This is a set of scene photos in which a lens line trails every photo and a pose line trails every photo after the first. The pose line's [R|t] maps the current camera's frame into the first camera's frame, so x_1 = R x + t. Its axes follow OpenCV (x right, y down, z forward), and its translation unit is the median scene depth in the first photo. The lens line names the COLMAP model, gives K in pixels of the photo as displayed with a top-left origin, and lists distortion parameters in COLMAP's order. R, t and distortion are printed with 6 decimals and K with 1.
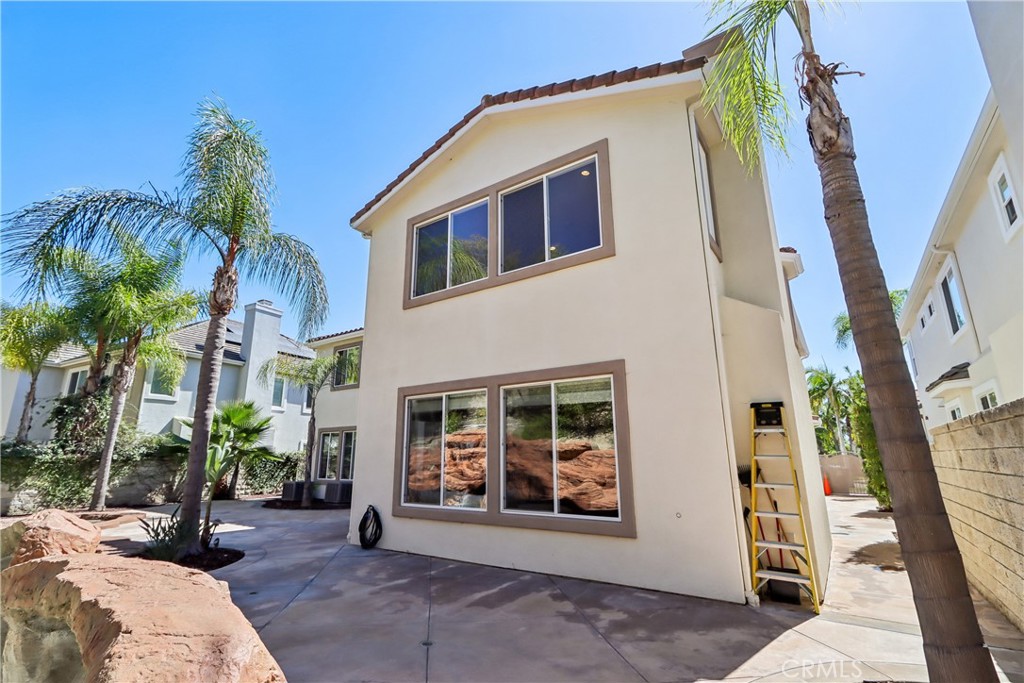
lens RADIAL K [[470.4, 0, 510.4], [0, 470.4, 342.1], [0, 0, 1]] dist [0.005057, -0.000908]
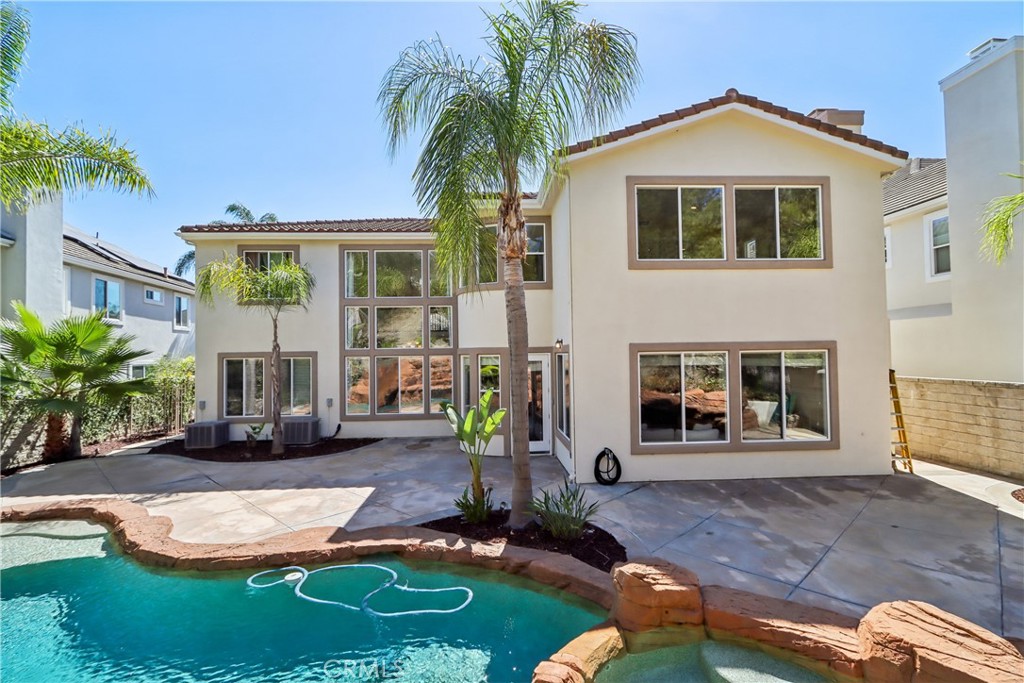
lens RADIAL K [[470.4, 0, 510.7], [0, 470.4, 340.7], [0, 0, 1]] dist [0.005057, -0.000908]
pose [[0.790212, 0.009984, 0.612753, -1.178937], [-0.137506, 0.977261, 0.161407, -0.049826], [-0.597208, -0.211803, 0.773616, 0.333029]]
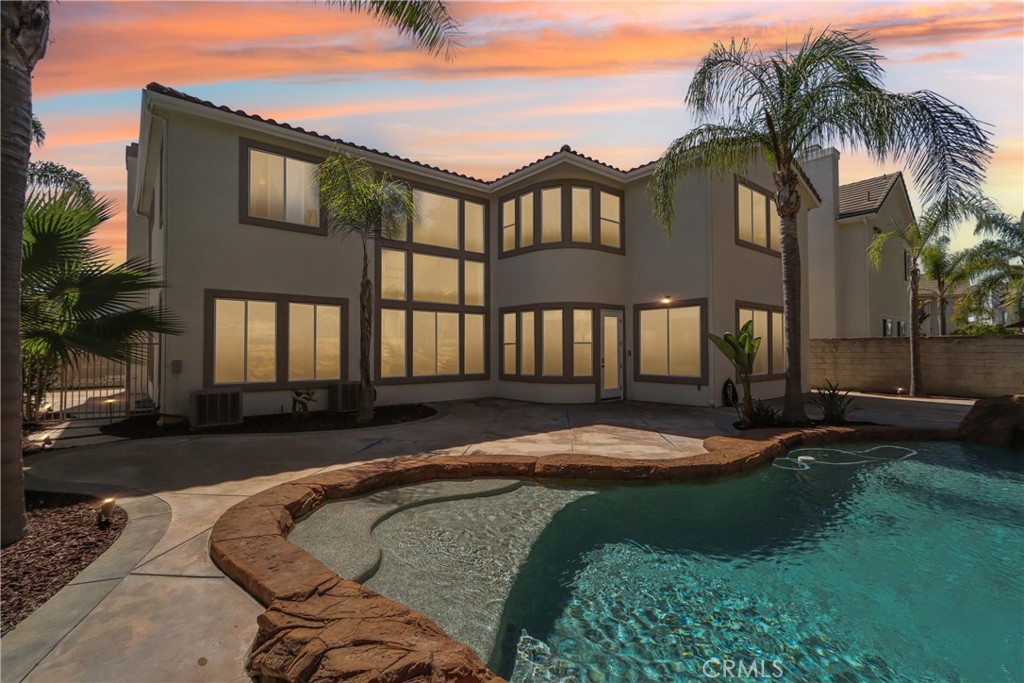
lens RADIAL K [[470.4, 0, 509.6], [0, 470.4, 340.7], [0, 0, 1]] dist [0.005057, -0.000908]
pose [[0.287029, 0.012708, 0.957838, -1.926528], [-0.232797, 0.970861, 0.056879, 0.304914], [-0.929204, -0.239307, 0.281623, 1.255886]]
